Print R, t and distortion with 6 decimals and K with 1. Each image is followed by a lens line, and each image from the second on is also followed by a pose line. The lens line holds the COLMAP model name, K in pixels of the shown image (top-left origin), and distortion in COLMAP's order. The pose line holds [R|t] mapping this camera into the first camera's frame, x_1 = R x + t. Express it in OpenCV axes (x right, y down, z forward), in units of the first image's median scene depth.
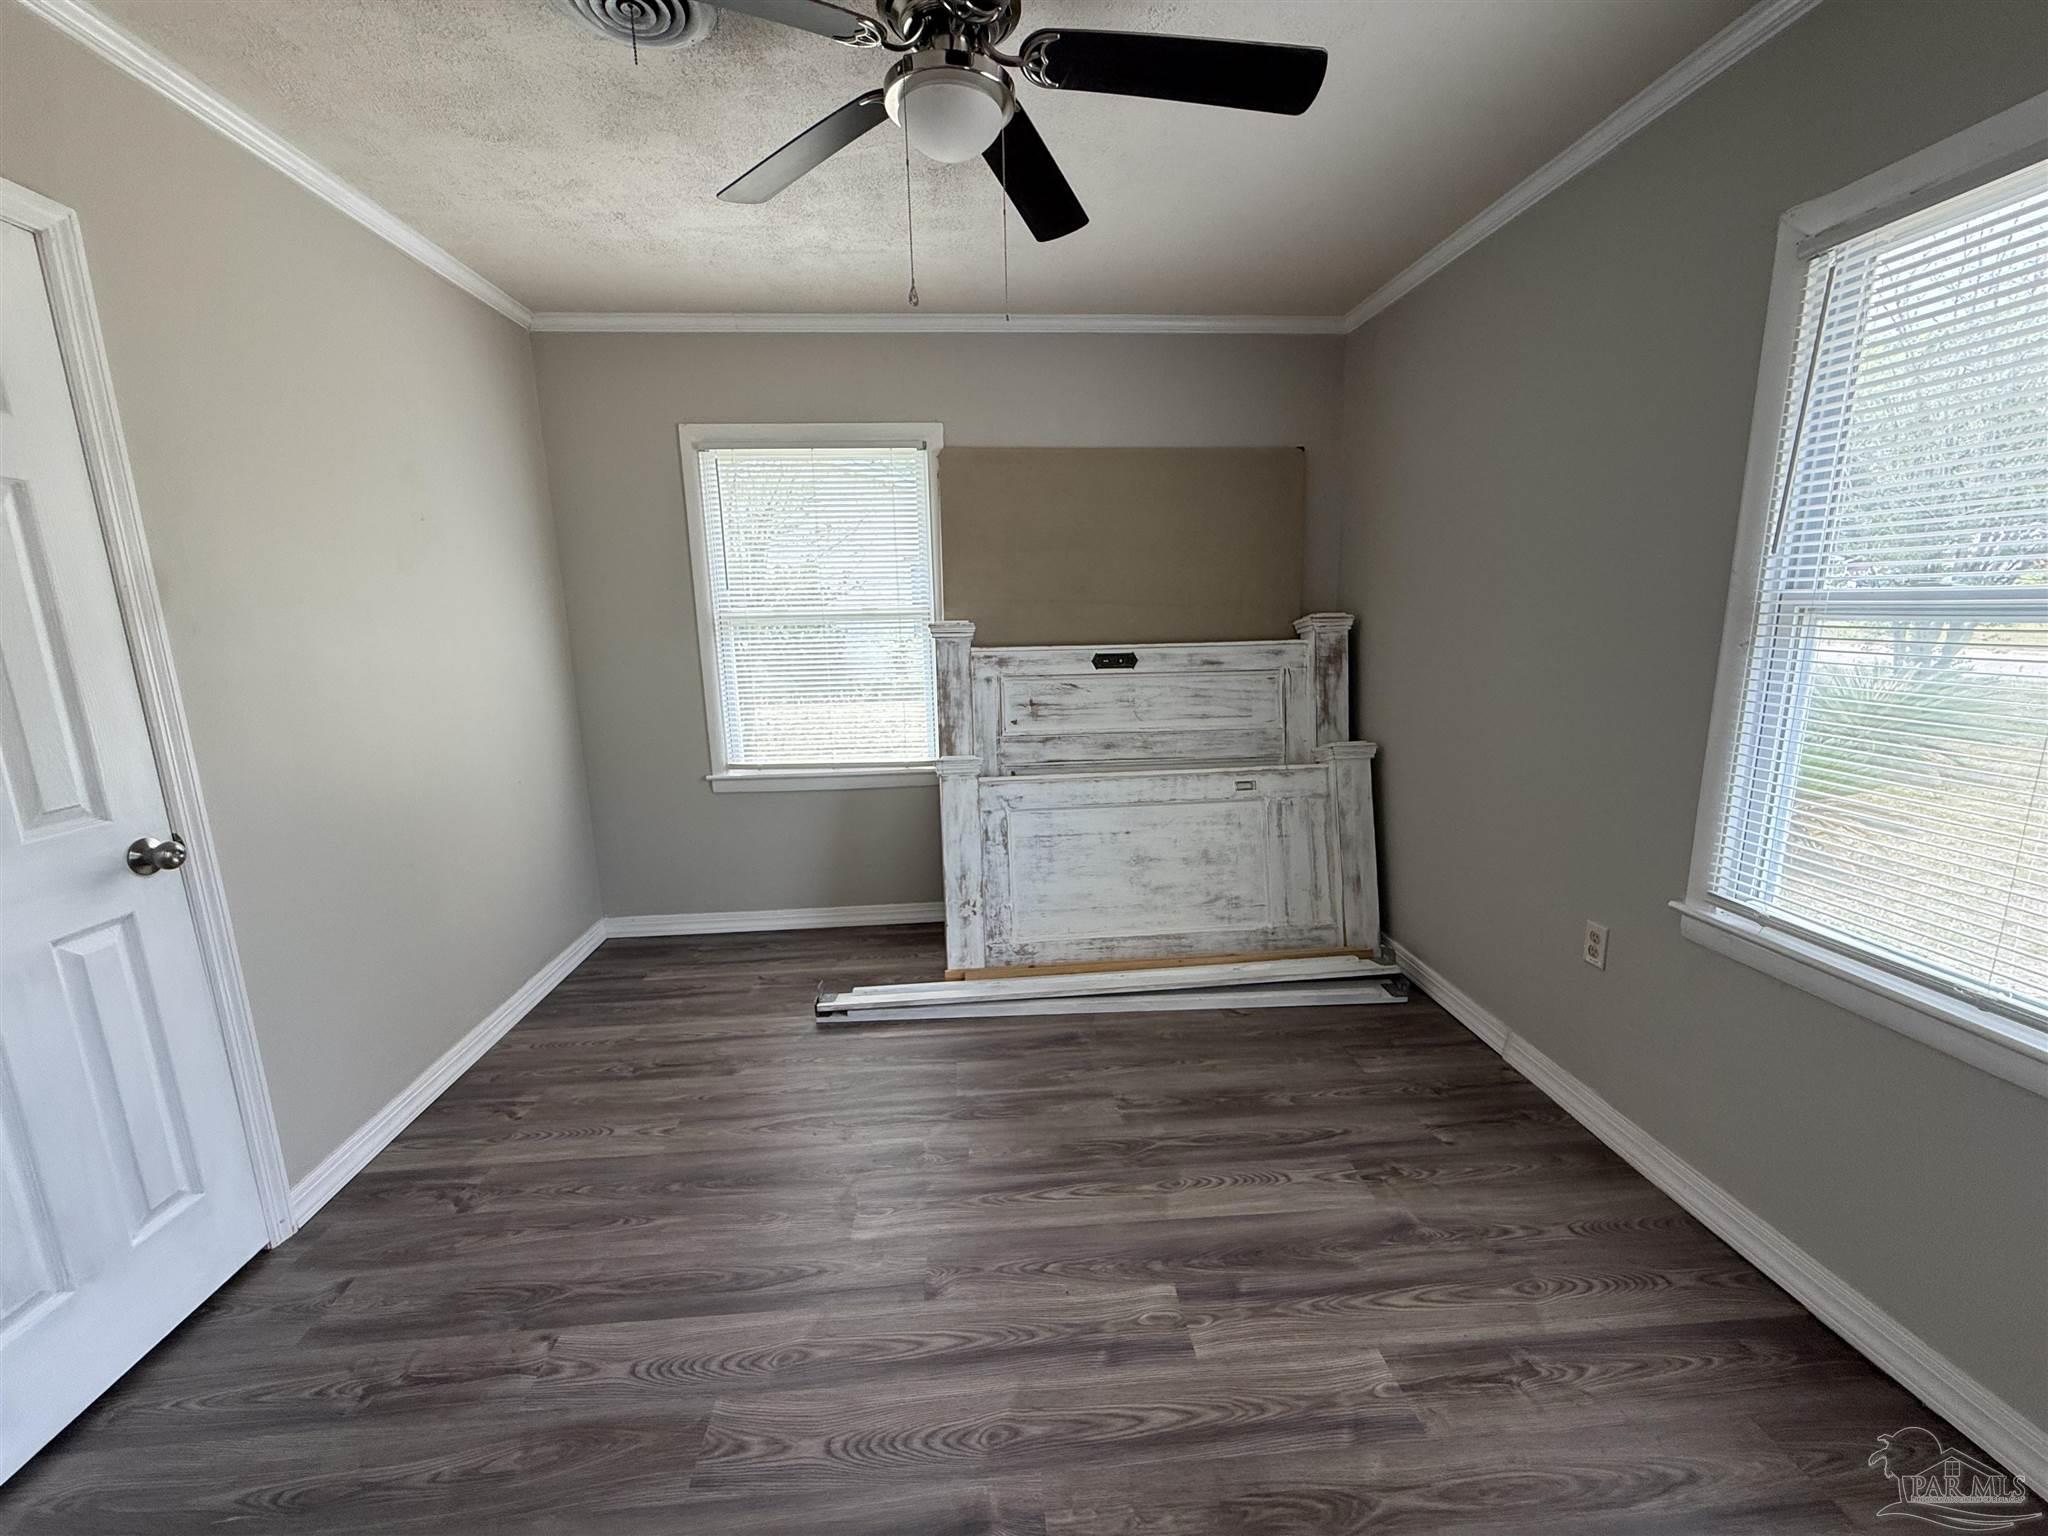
lens RADIAL K [[820.7, 0, 1017.4], [0, 820.7, 772.4], [0, 0, 1]] dist [0.000616, 0.000324]
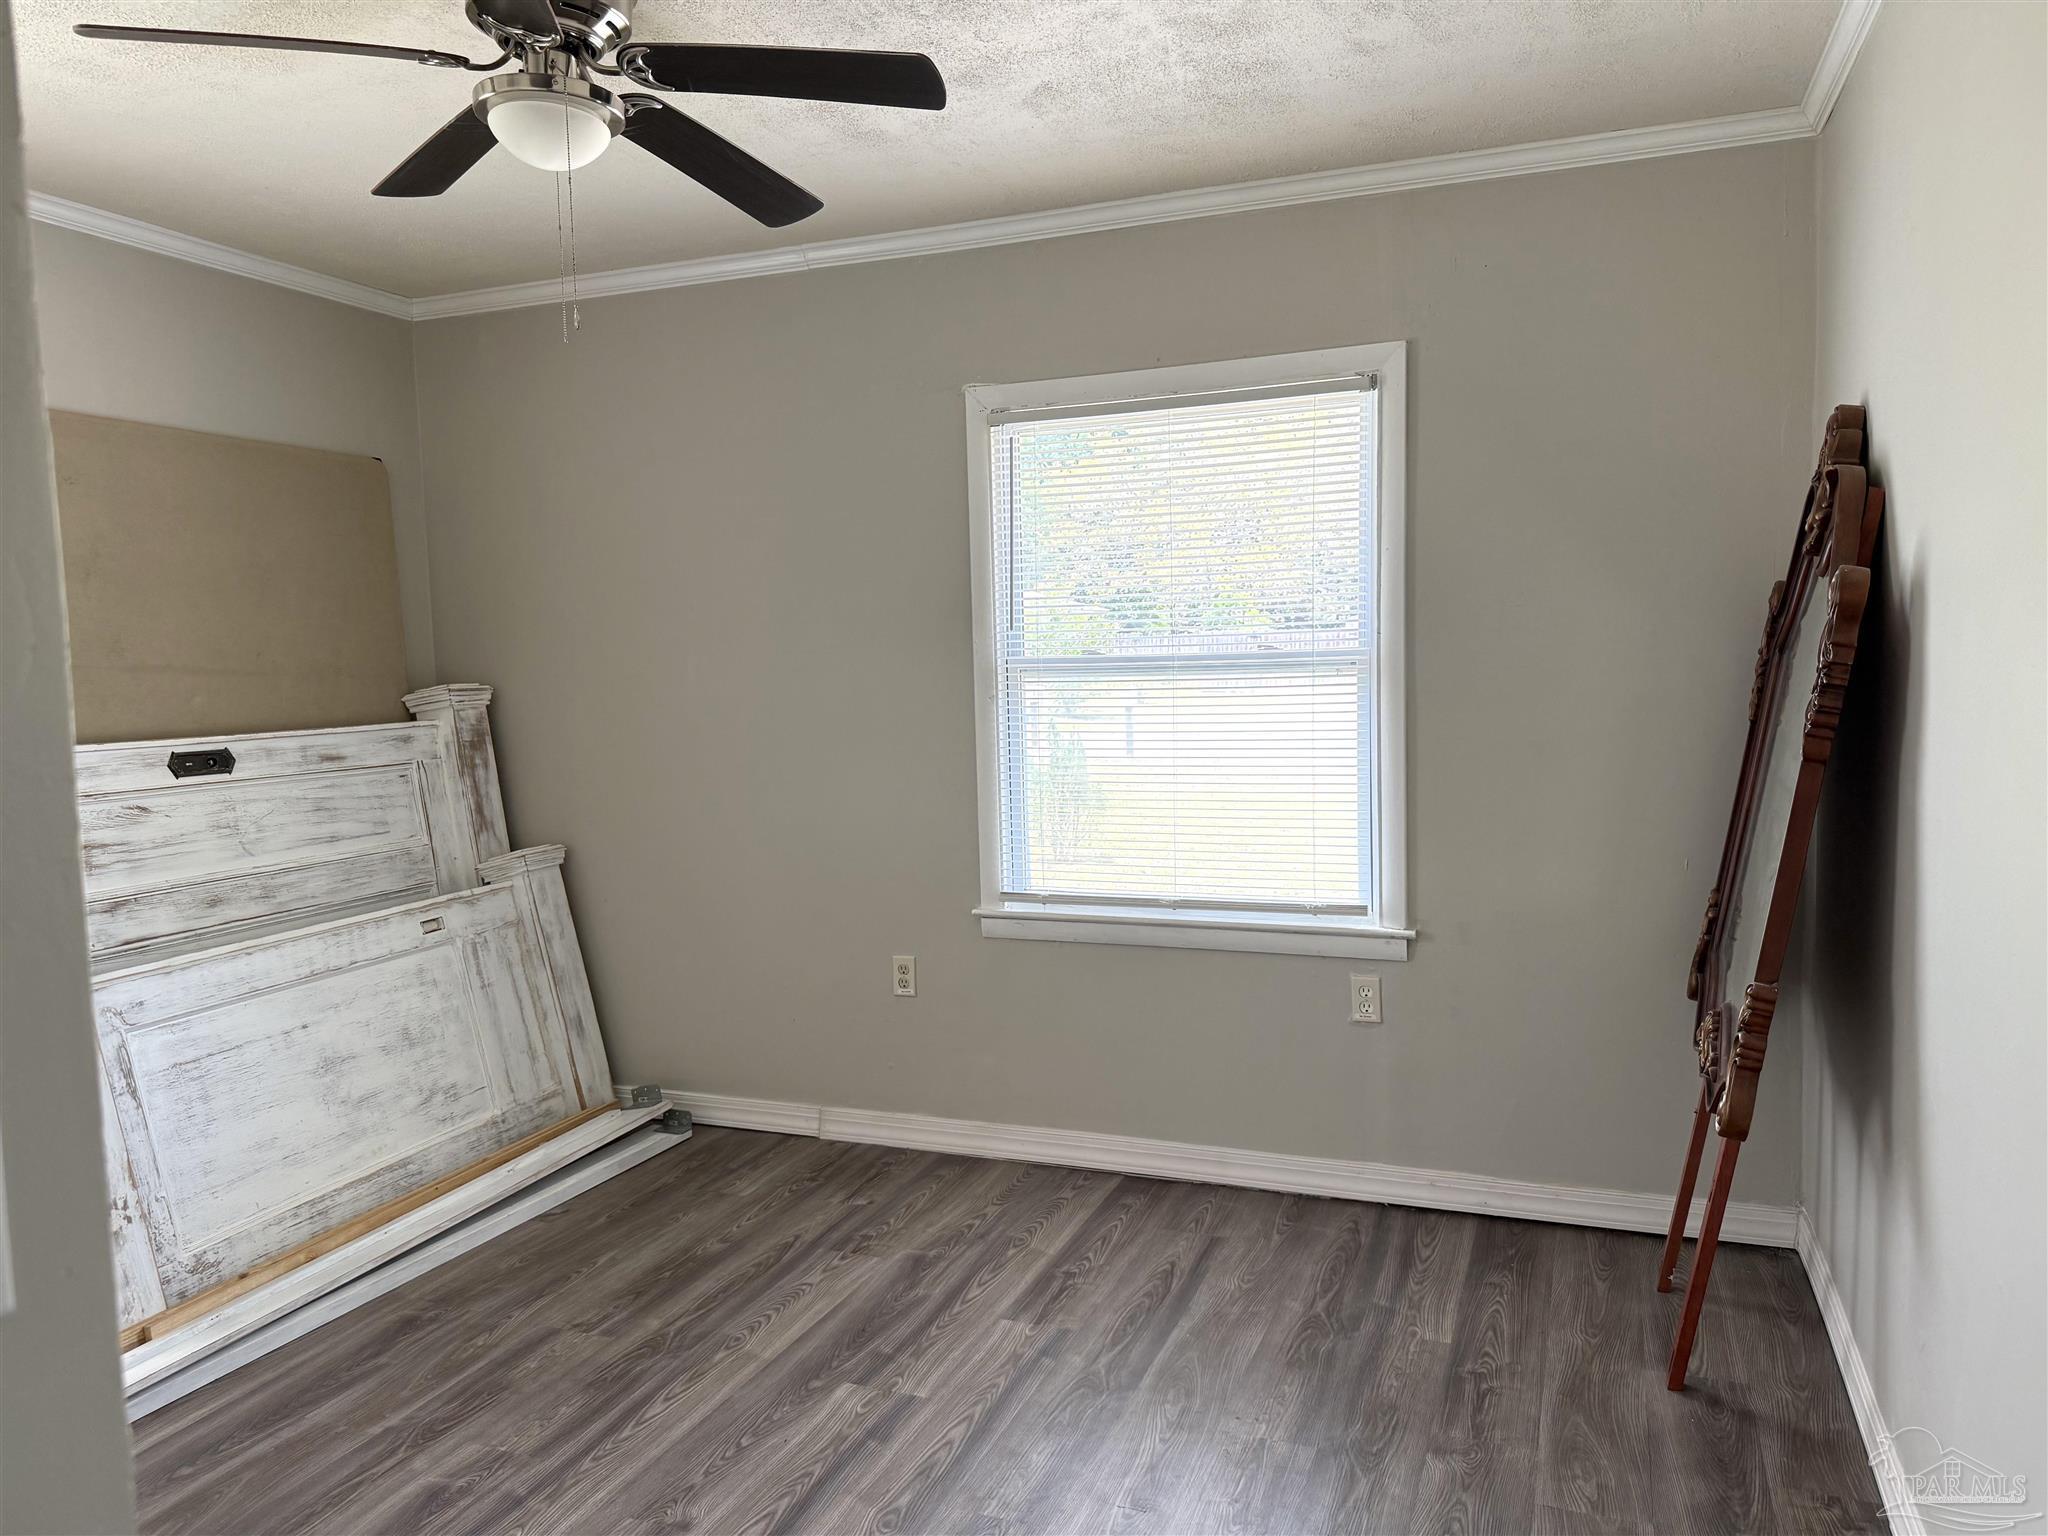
lens RADIAL K [[1463.3, 0, 1010.8], [0, 1463.3, 767.4], [0, 0, 1]] dist [0.101798, -0.185220]
pose [[0.434033, -0.058976, 0.898964, -0.647013], [0.192152, 0.980954, -0.028419, 0.014984], [-0.880166, 0.185072, 0.437099, -0.012066]]
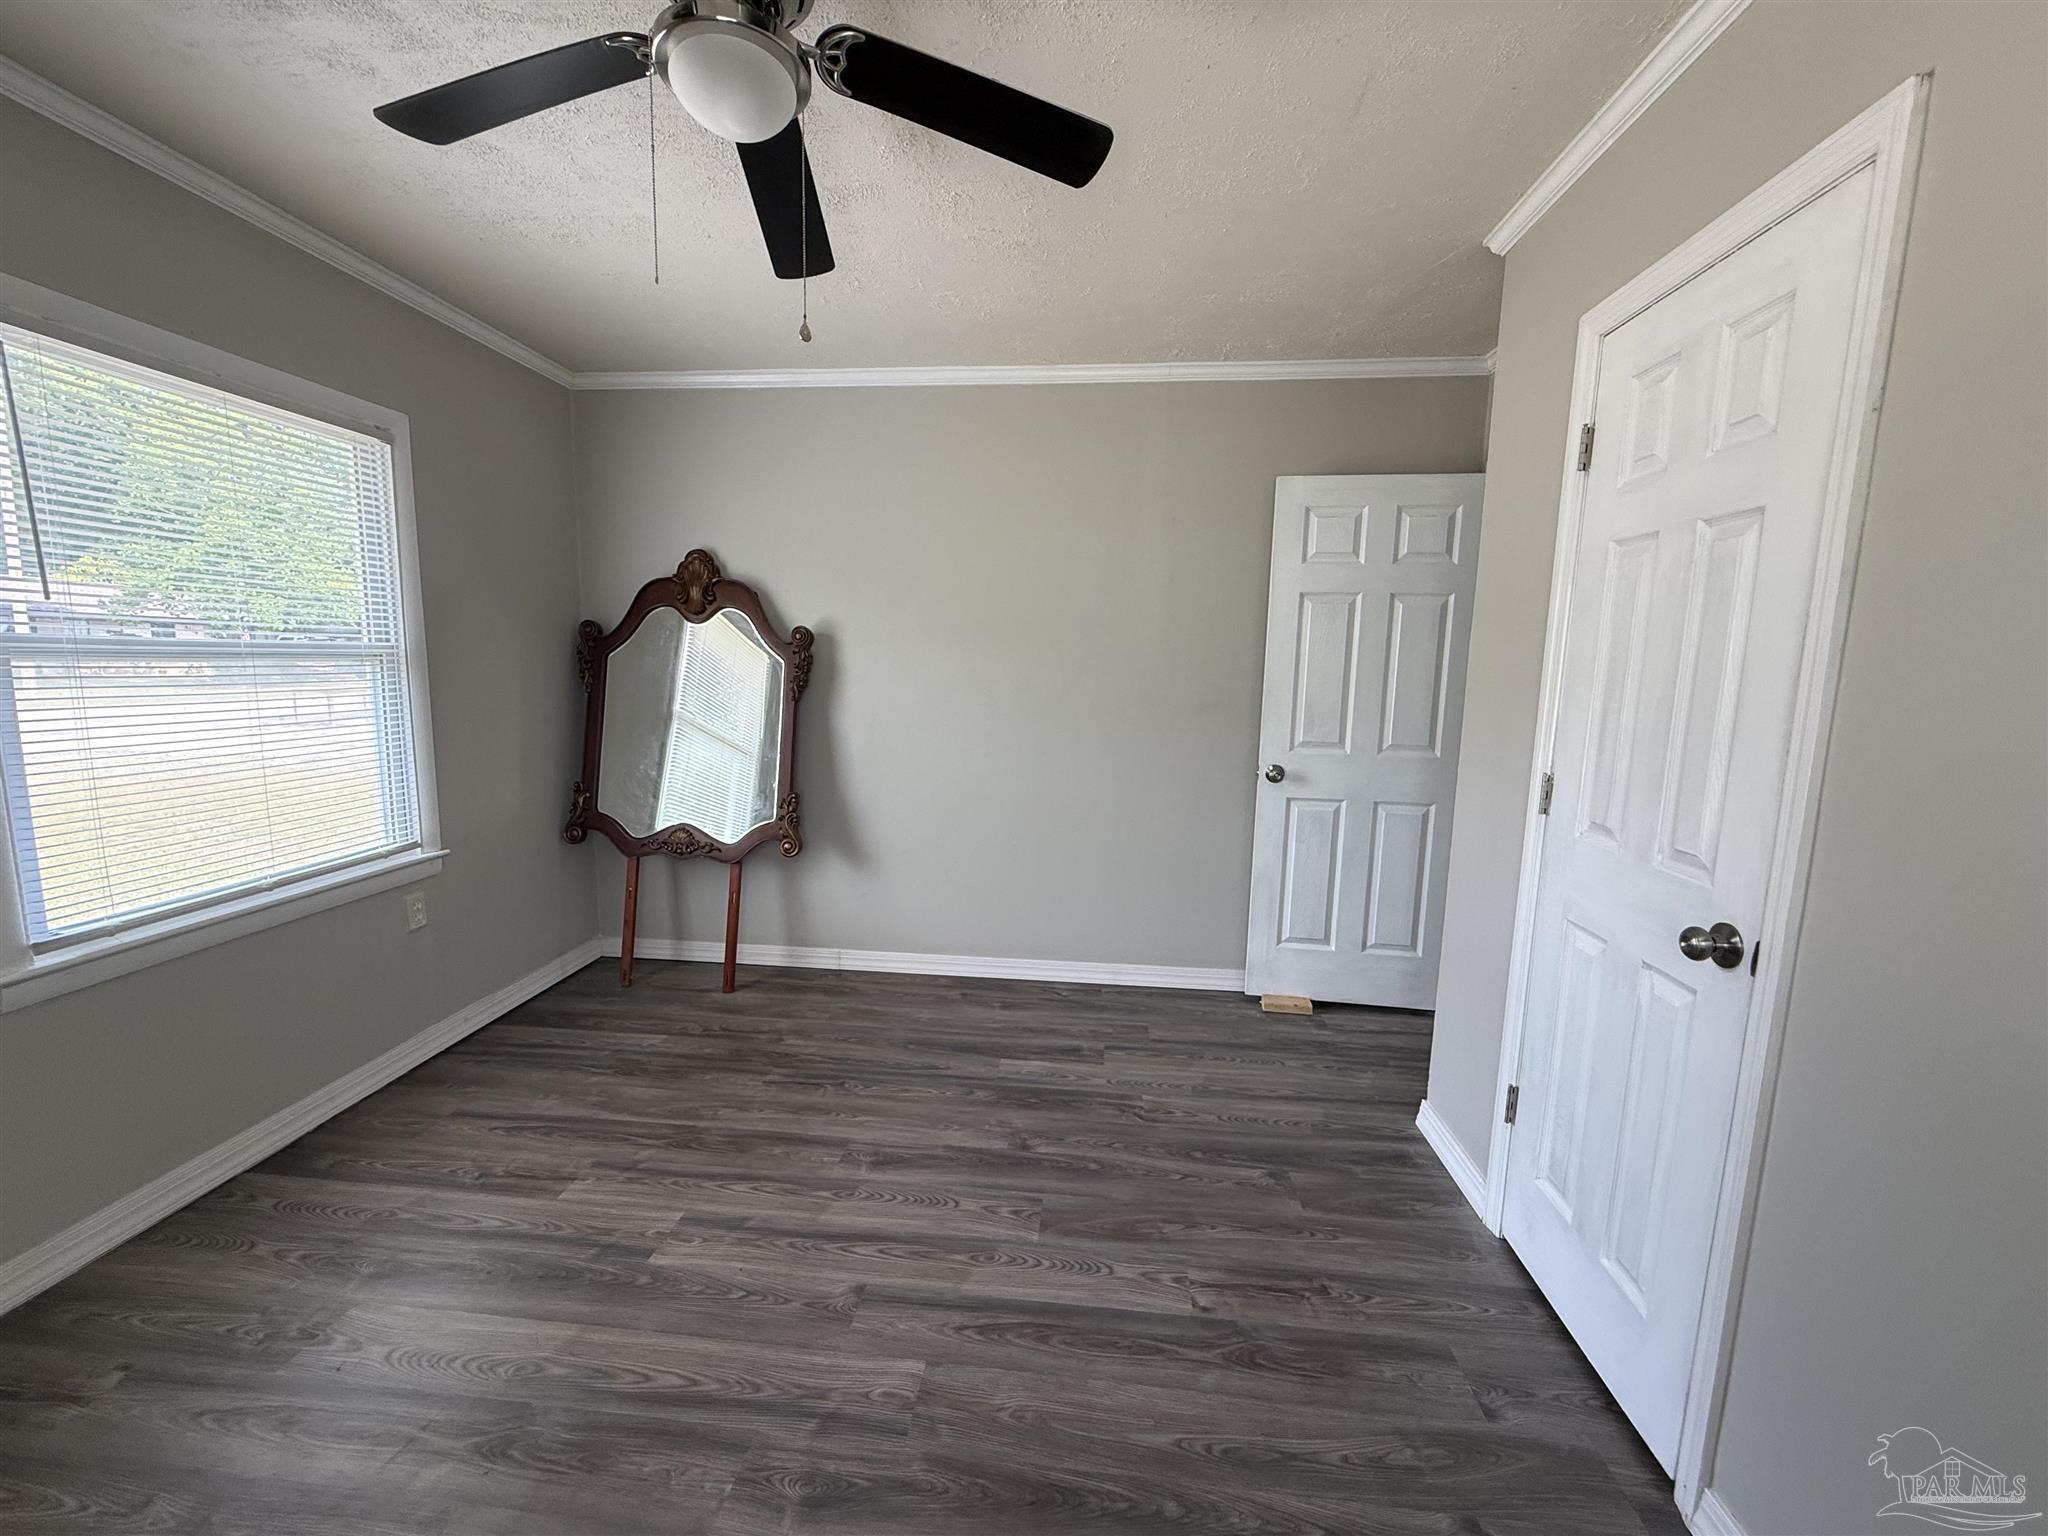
lens RADIAL K [[812.2, 0, 1032.1], [0, 812.2, 769.8], [0, 0, 1]] dist [-0.002223, 0.000241]
pose [[-0.987743, -0.018527, 0.154986, -0.258163], [0.033108, 0.945470, 0.324022, -0.180970], [-0.152538, 0.325182, -0.933268, 0.935215]]
